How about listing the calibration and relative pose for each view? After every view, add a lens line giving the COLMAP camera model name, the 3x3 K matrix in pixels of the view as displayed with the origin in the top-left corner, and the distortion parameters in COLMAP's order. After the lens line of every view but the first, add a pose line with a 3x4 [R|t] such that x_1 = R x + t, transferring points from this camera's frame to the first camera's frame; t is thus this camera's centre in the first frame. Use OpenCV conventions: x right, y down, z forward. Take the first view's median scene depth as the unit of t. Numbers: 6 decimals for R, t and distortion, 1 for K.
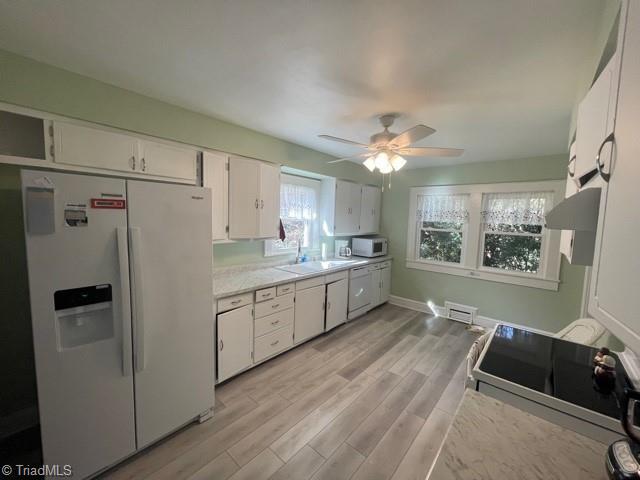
lens RADIAL K [[258.8, 0, 319.6], [0, 258.8, 237.7], [0, 0, 1]] dist [0.000733, 0.000391]
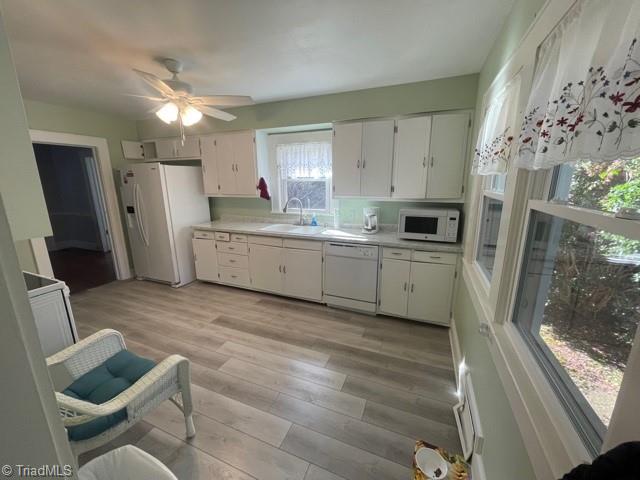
lens RADIAL K [[258.8, 0, 319.2], [0, 258.8, 239.3], [0, 0, 1]] dist [0.000733, 0.000391]
pose [[0.315916, 0.179665, -0.931621, 1.088975], [-0.060084, 0.983725, 0.169338, -0.022753], [0.946883, 0.002478, 0.321569, 0.939403]]
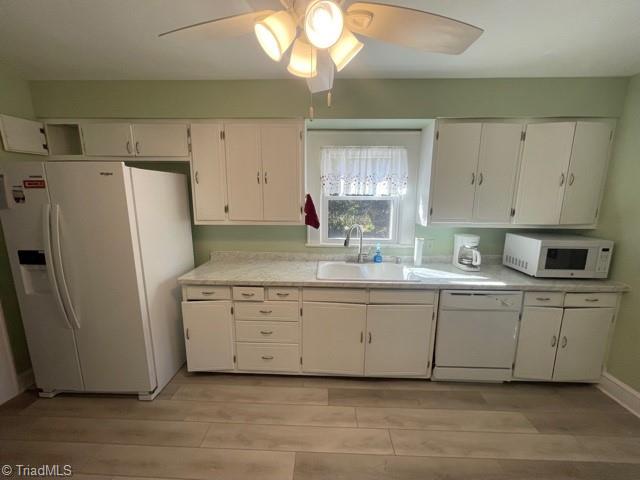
lens RADIAL K [[258.8, 0, 318.7], [0, 258.8, 239.2], [0, 0, 1]] dist [0.000733, 0.000391]
pose [[0.633682, 0.106513, -0.766226, 0.459511], [-0.049381, 0.994025, 0.097340, -0.028904], [0.772016, -0.023846, 0.635156, 0.602925]]
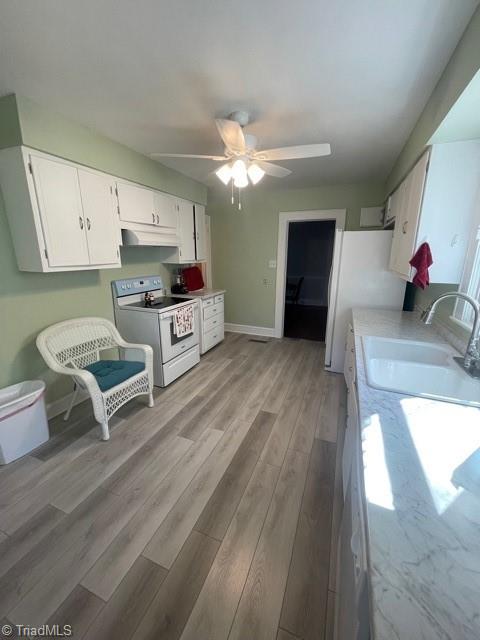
lens RADIAL K [[258.8, 0, 238.9], [0, 258.8, 316.8], [0, 0, 1]] dist [0.000733, 0.000391]
pose [[-0.946380, 0.042554, -0.320240, 0.436203], [-0.060915, 0.949999, 0.306253, -0.081832], [0.317260, 0.309339, -0.896468, 1.522030]]
